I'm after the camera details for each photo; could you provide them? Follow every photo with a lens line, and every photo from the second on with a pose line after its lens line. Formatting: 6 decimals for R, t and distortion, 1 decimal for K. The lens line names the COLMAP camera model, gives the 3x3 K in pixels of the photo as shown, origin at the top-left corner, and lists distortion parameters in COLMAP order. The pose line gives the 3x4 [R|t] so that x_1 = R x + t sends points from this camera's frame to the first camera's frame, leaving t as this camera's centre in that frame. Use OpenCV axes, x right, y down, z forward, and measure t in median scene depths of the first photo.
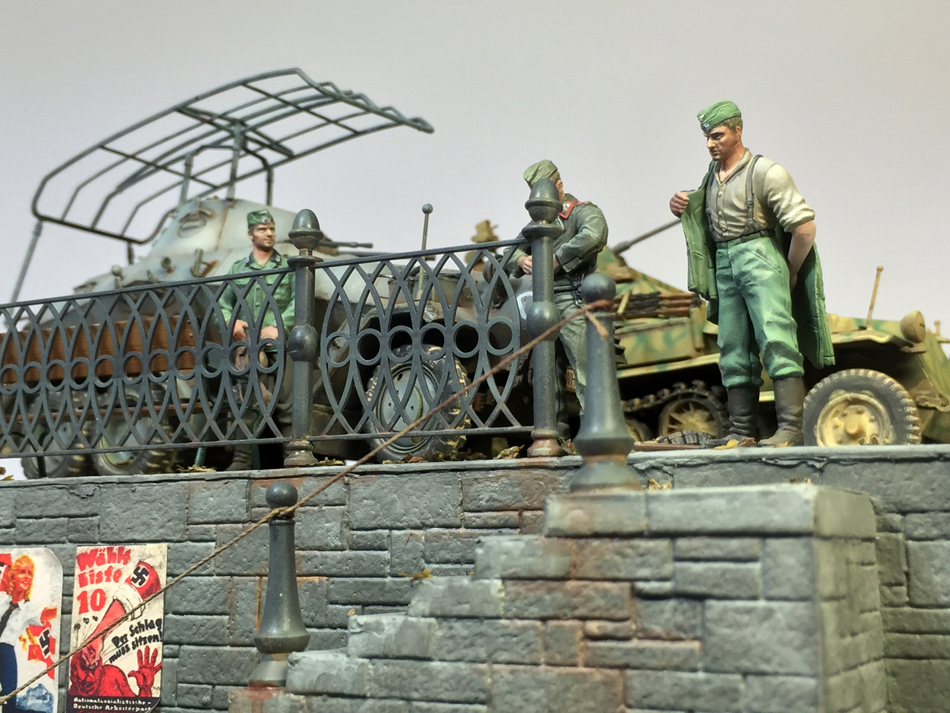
lens RADIAL K [[1256.0, 0, 474.8], [0, 1256.0, 356.7], [0, 0, 1]] dist [0.031921, 0.000000]
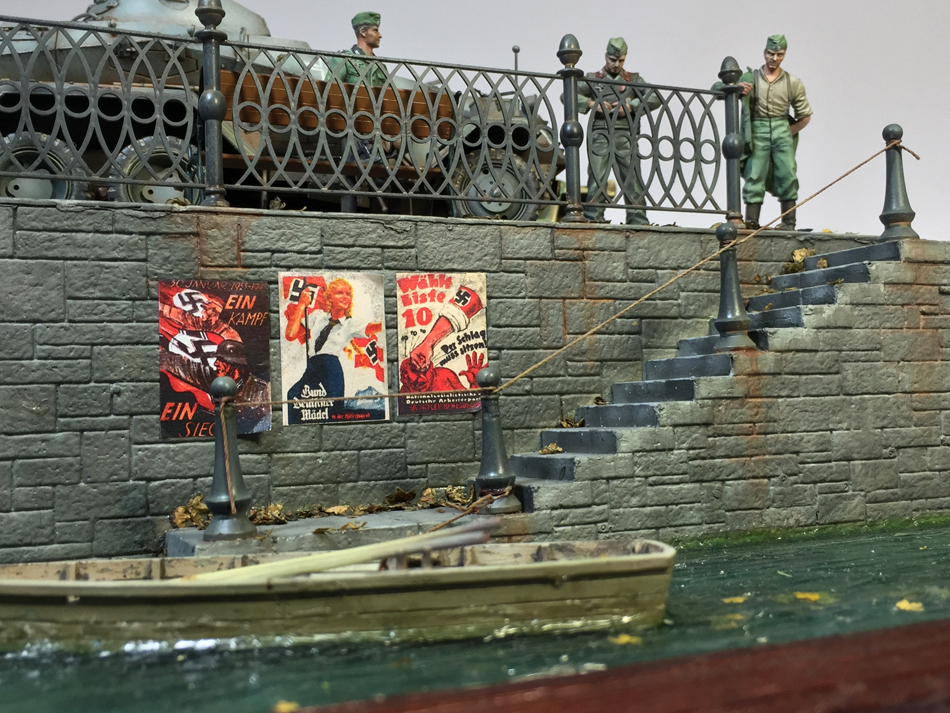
lens RADIAL K [[1050.1, 0, 474.9], [0, 1050.1, 356.2], [0, 0, 1]] dist [0.050458, 0.000000]
pose [[0.646180, 0.016880, 0.762999, -1.061442], [-0.092052, 0.994180, 0.055963, 0.173157], [-0.757614, -0.106398, 0.643973, 0.311544]]
